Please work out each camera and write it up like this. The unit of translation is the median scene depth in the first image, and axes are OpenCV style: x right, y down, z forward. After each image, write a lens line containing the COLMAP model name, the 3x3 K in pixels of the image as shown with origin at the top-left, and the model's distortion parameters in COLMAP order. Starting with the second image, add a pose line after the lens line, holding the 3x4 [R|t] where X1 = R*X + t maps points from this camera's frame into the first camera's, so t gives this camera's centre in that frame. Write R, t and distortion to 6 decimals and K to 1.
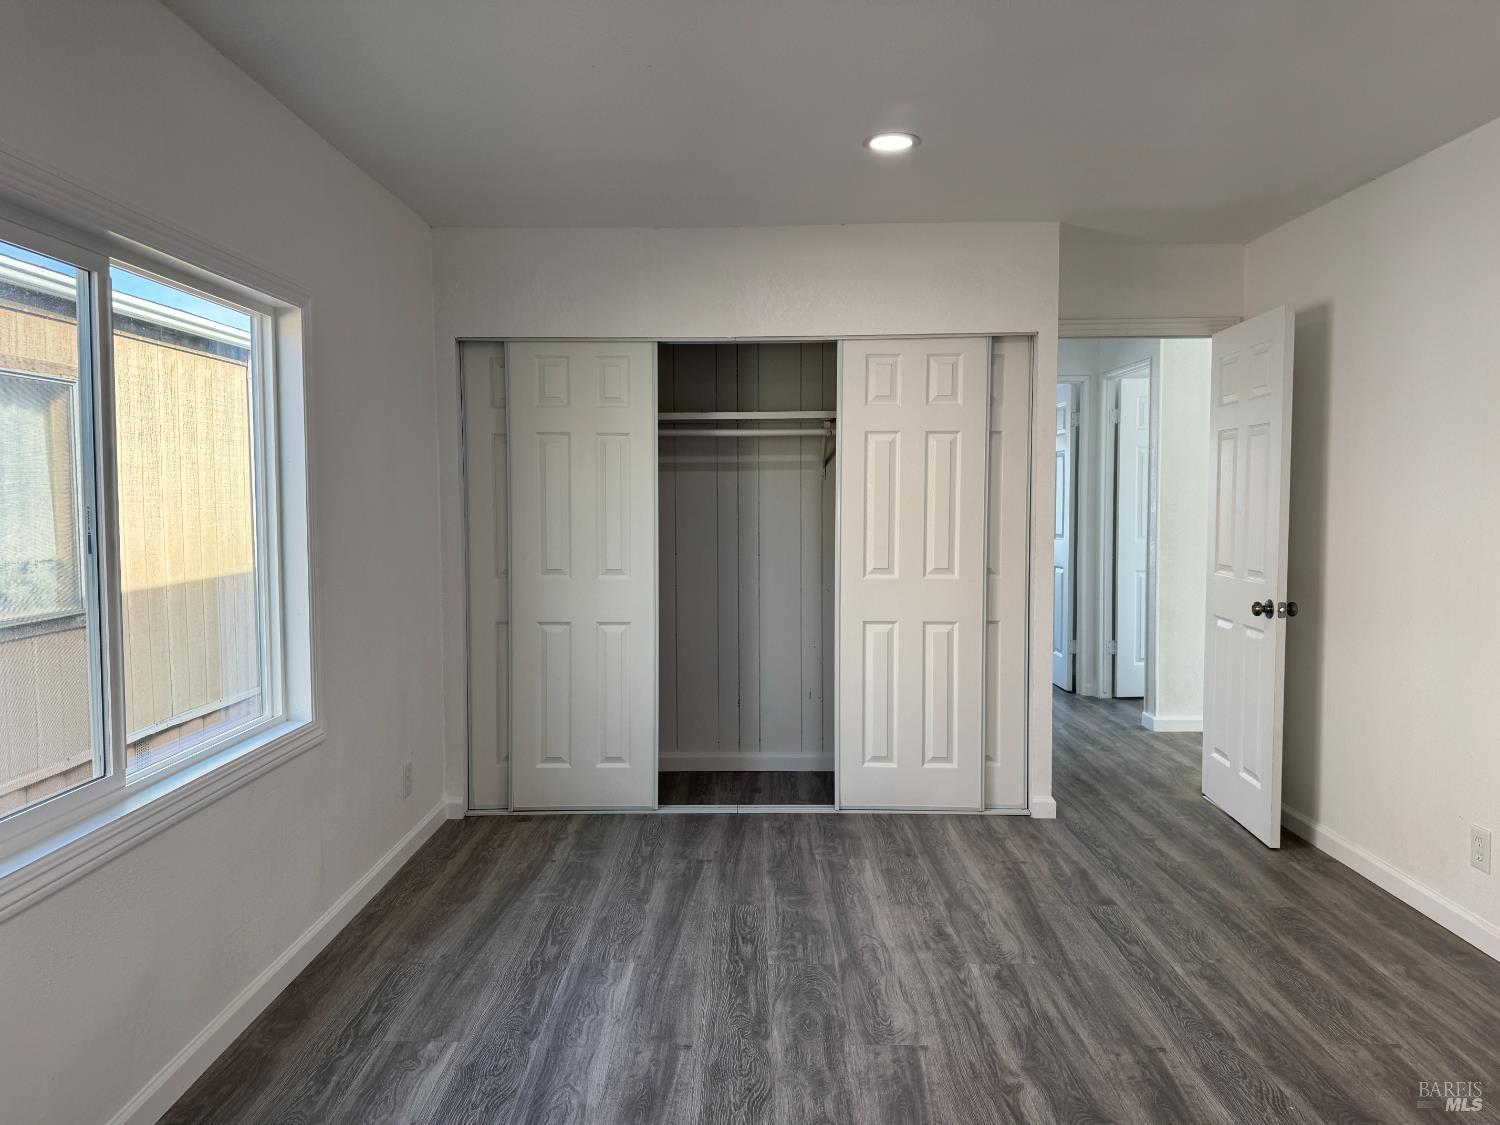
lens RADIAL K [[1043.5, 0, 750.0], [0, 1043.5, 562.5], [0, 0, 1]] dist [0.183989, -0.293946]
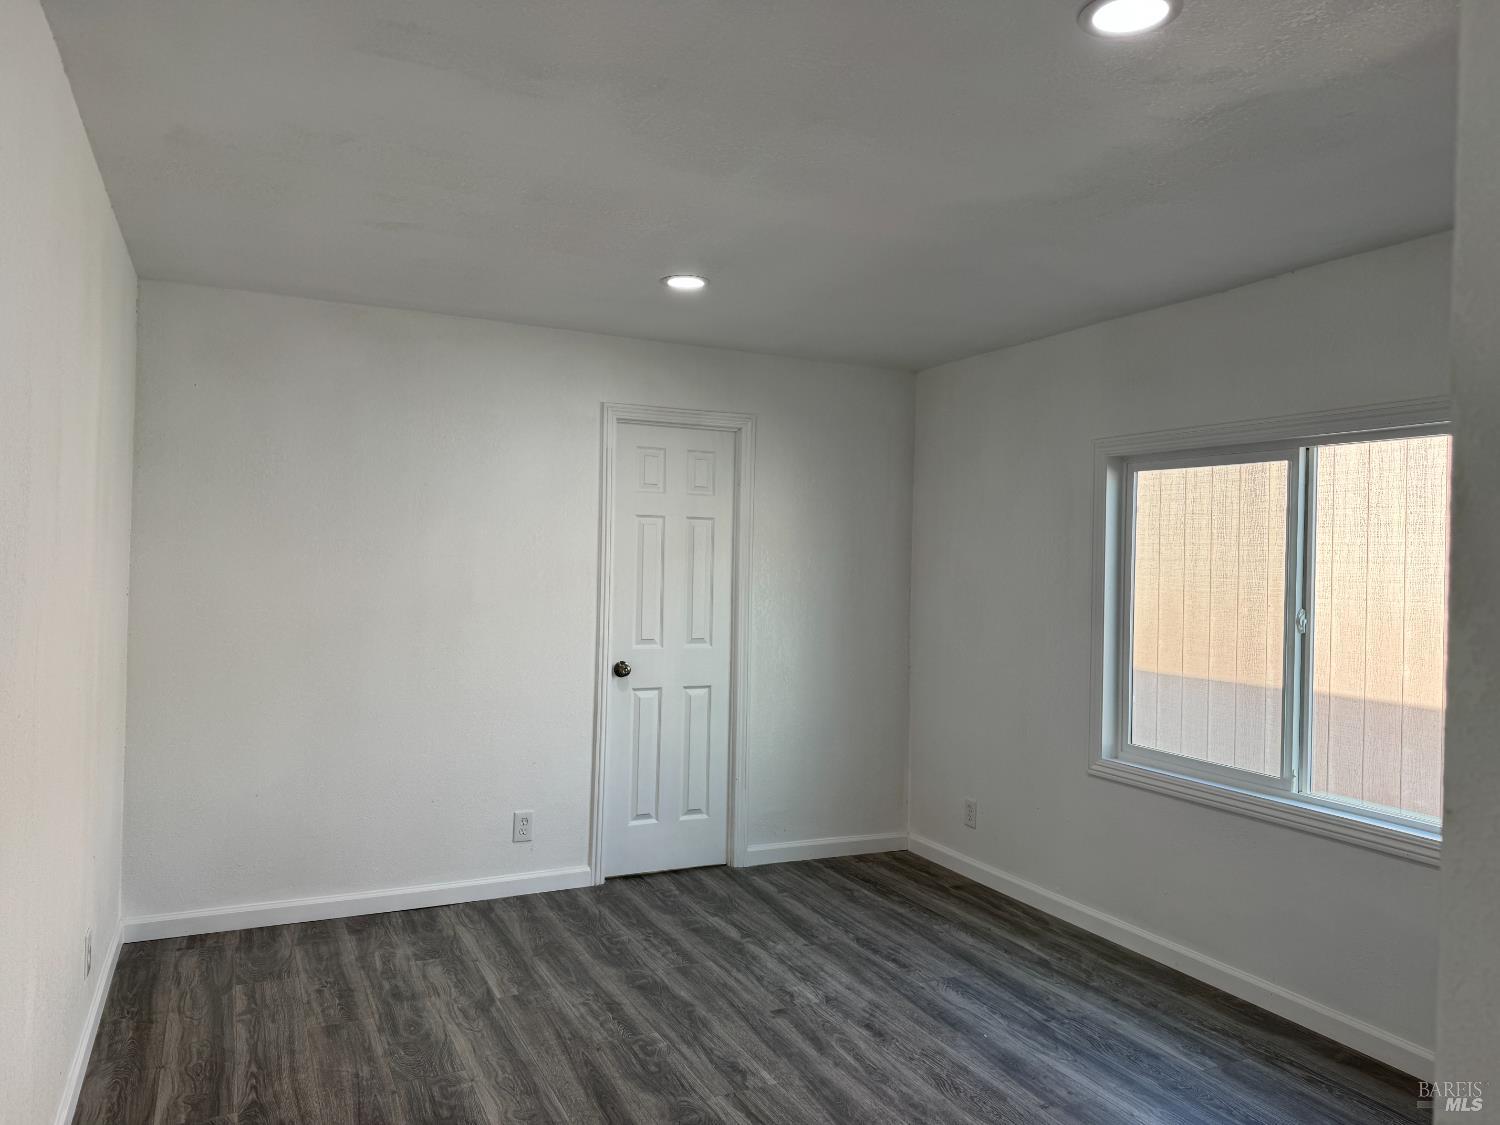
lens RADIAL K [[1050.1, 0, 740.8], [0, 1050.1, 562.1], [0, 0, 1]] dist [0.064528, -0.078280]
pose [[-0.895249, -0.015987, -0.445279, 0.422142], [-0.046314, 0.997282, 0.057309, -0.089579], [0.443152, 0.071929, -0.893556, 1.061957]]
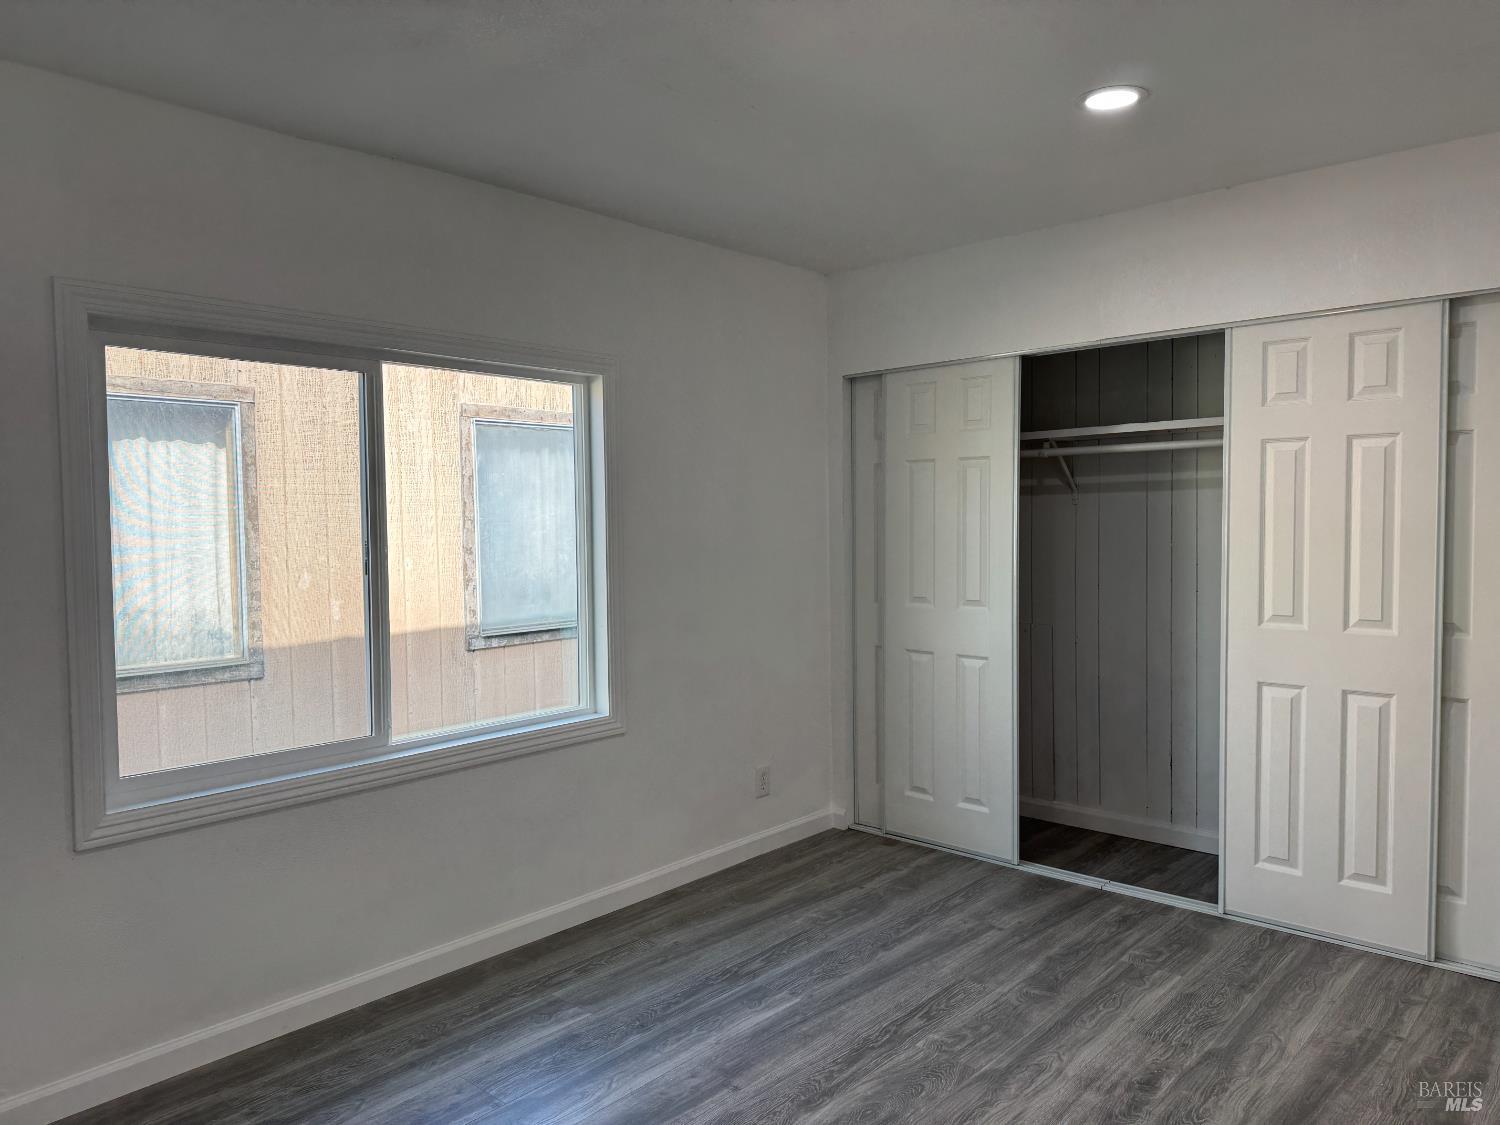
lens RADIAL K [[1050.1, 0, 740.8], [0, 1050.1, 562.1], [0, 0, 1]] dist [0.064528, -0.078280]
pose [[0.751547, 0.022023, -0.659311, 0.344444], [-0.030799, 0.999524, -0.001720, -0.020316], [0.658960, 0.021599, 0.751868, 0.147929]]
